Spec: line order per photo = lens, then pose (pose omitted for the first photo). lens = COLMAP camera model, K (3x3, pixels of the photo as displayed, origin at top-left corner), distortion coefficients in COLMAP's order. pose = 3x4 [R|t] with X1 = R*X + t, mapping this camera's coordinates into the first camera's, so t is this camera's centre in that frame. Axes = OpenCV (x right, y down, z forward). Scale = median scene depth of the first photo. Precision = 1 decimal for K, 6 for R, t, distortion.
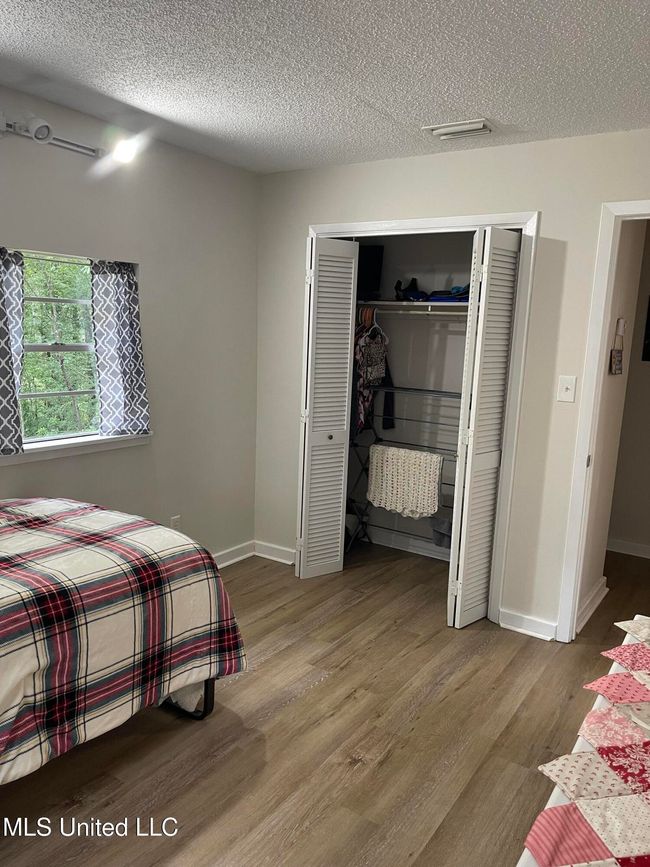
lens RADIAL K [[649.1, 0, 322.7], [0, 649.1, 432.0], [0, 0, 1]] dist [0.049943, -0.069273]
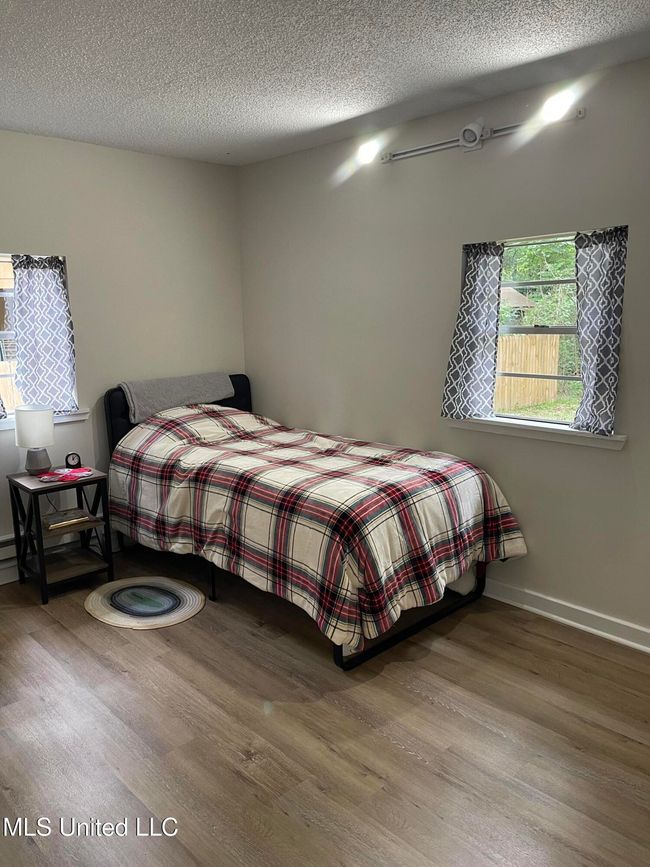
lens RADIAL K [[649.1, 0, 318.7], [0, 649.1, 428.9], [0, 0, 1]] dist [0.049943, -0.069273]
pose [[-0.223555, 0.136789, -0.965045, 0.929358], [-0.143046, 0.974778, 0.171306, -0.146592], [0.964137, 0.176342, -0.198349, 1.264897]]
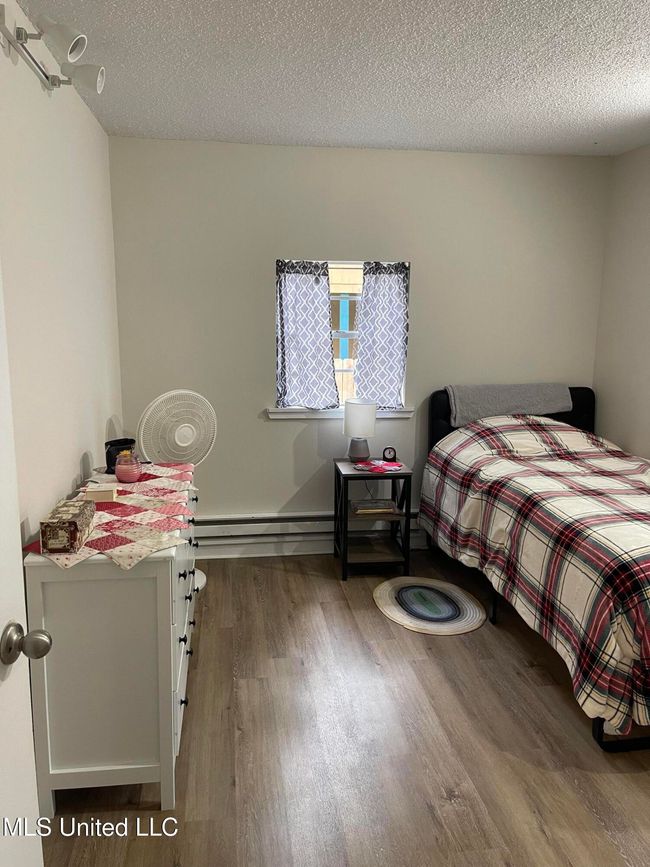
lens RADIAL K [[649.1, 0, 317.5], [0, 649.1, 425.1], [0, 0, 1]] dist [0.049943, -0.069273]
pose [[-0.745673, 0.061433, -0.663474, 0.779426], [-0.143287, 0.957660, 0.249711, -0.180391], [0.650724, 0.281270, -0.705299, 1.436775]]
